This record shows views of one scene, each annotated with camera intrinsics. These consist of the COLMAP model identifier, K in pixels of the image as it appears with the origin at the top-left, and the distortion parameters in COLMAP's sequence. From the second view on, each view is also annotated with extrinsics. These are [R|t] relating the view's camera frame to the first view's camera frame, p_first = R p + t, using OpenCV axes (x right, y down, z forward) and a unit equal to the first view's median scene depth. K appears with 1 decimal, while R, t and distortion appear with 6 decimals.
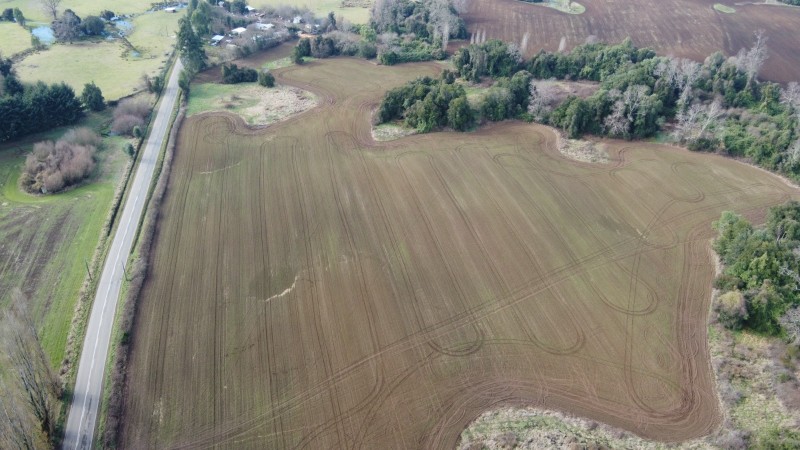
lens RADIAL K [[618.5, 0, 399.9], [0, 618.5, 225.8], [0, 0, 1]] dist [-0.008947, 0.038171]
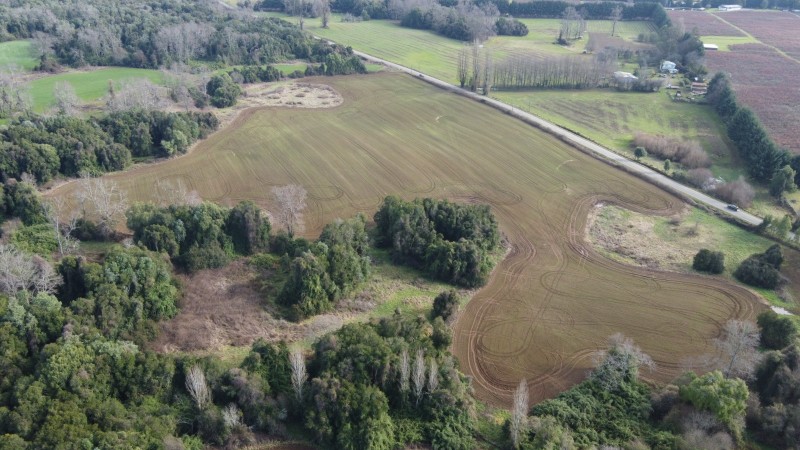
lens RADIAL K [[618.5, 0, 399.9], [0, 618.5, 226.9], [0, 0, 1]] dist [-0.008947, 0.038171]
pose [[-0.965856, 0.070841, -0.249207, 0.287567], [-0.176390, 0.524718, 0.832801, -0.848303], [0.189760, 0.848323, -0.494307, 1.422597]]
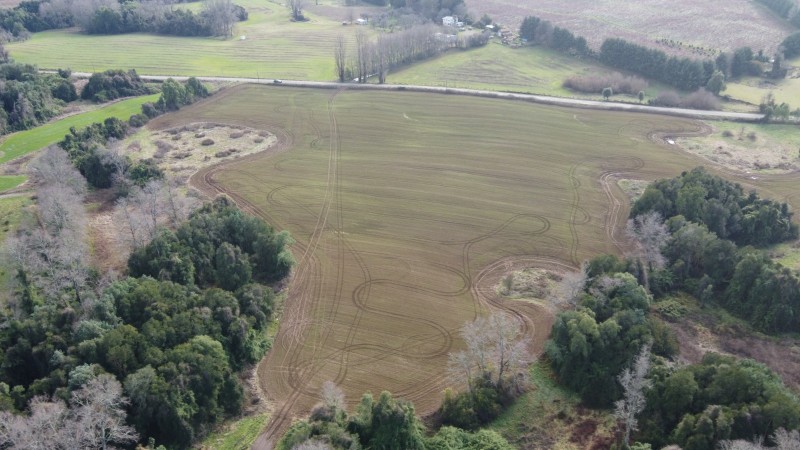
lens RADIAL K [[618.5, 0, 403.6], [0, 618.5, 222.3], [0, 0, 1]] dist [-0.008947, 0.038171]
pose [[-0.478082, 0.402346, -0.780740, 0.835256], [-0.468330, 0.635221, 0.614134, -0.495336], [0.743037, 0.659251, -0.115257, 0.879783]]
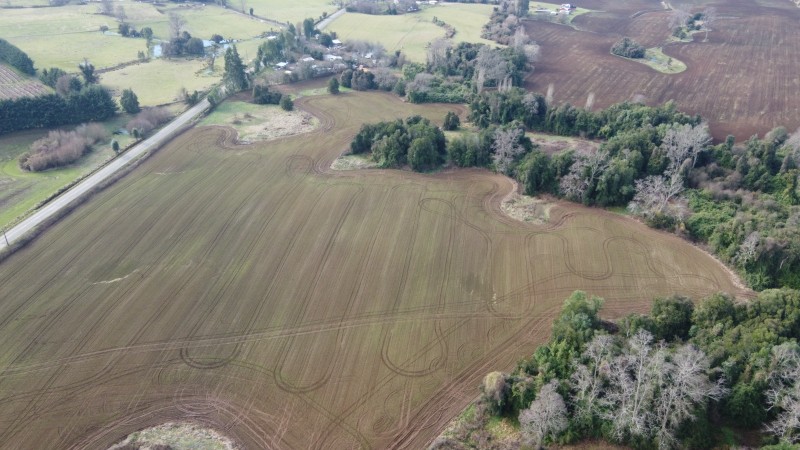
lens RADIAL K [[618.5, 0, 400.2], [0, 618.5, 226.7], [0, 0, 1]] dist [-0.008947, 0.038171]
pose [[0.938667, 0.161945, -0.304432, 0.387526], [-0.181184, 0.982796, -0.035847, -0.025125], [0.293390, 0.088807, 0.951859, 0.055883]]
